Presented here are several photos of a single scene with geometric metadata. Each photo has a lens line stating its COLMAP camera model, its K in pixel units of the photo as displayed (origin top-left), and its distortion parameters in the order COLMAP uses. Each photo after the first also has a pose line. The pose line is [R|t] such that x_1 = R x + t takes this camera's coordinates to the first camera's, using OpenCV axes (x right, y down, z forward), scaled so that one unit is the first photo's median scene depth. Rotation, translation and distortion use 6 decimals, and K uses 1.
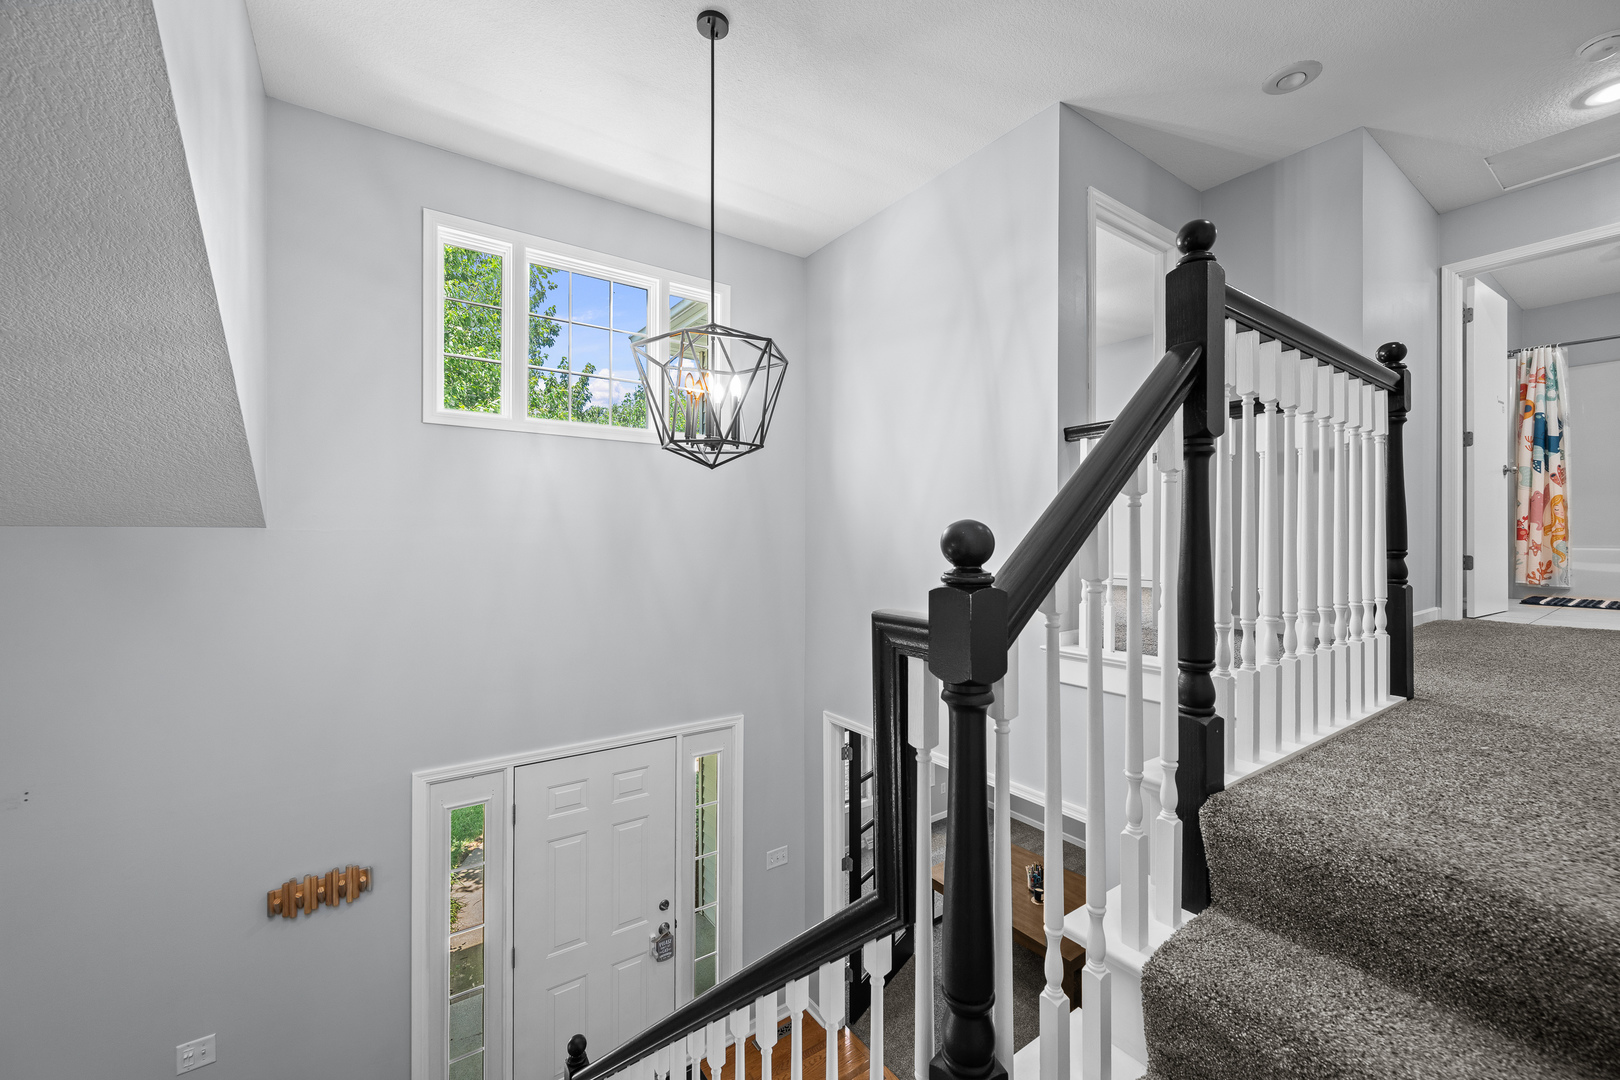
lens RADIAL K [[639.3, 0, 818.5], [0, 639.3, 534.3], [0, 0, 1]] dist [0.000270, 0.000491]
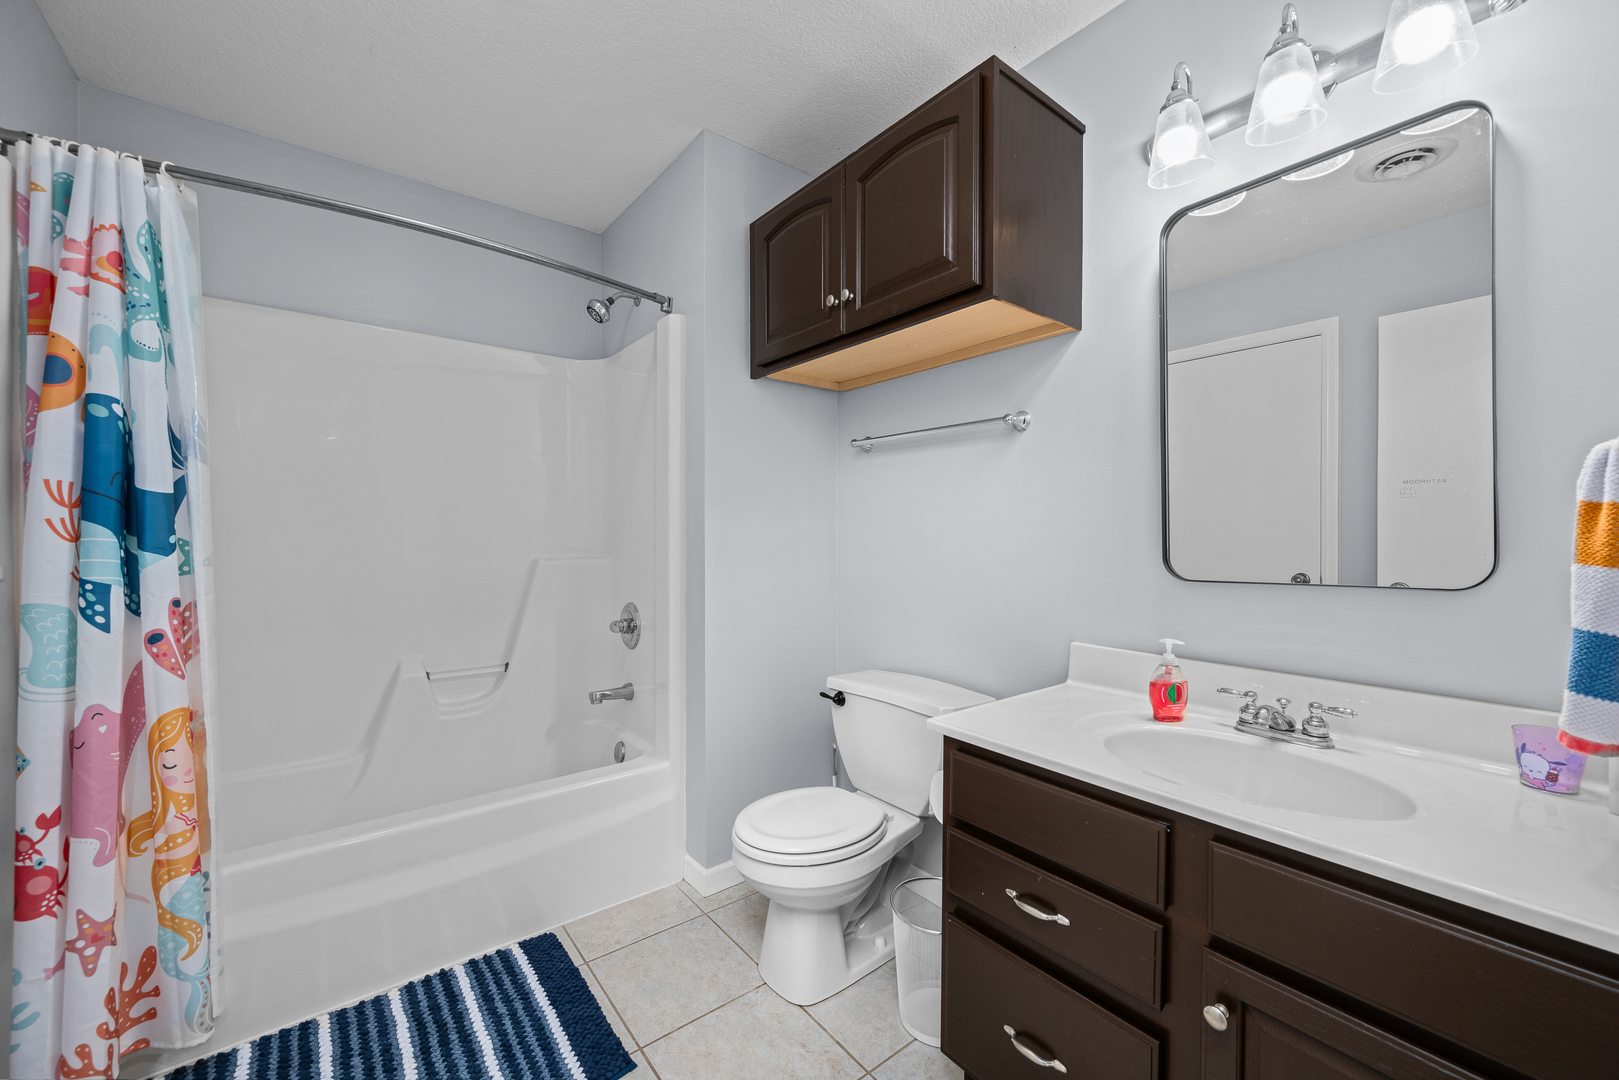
lens RADIAL K [[638.9, 0, 814.6], [0, 638.9, 543.9], [0, 0, 1]] dist [0.000270, 0.000491]
pose [[-0.058852, -0.022587, 0.998011, 0.853845], [-0.005816, 0.999735, 0.022283, -0.137874], [-0.998250, -0.004493, -0.058968, 0.730596]]
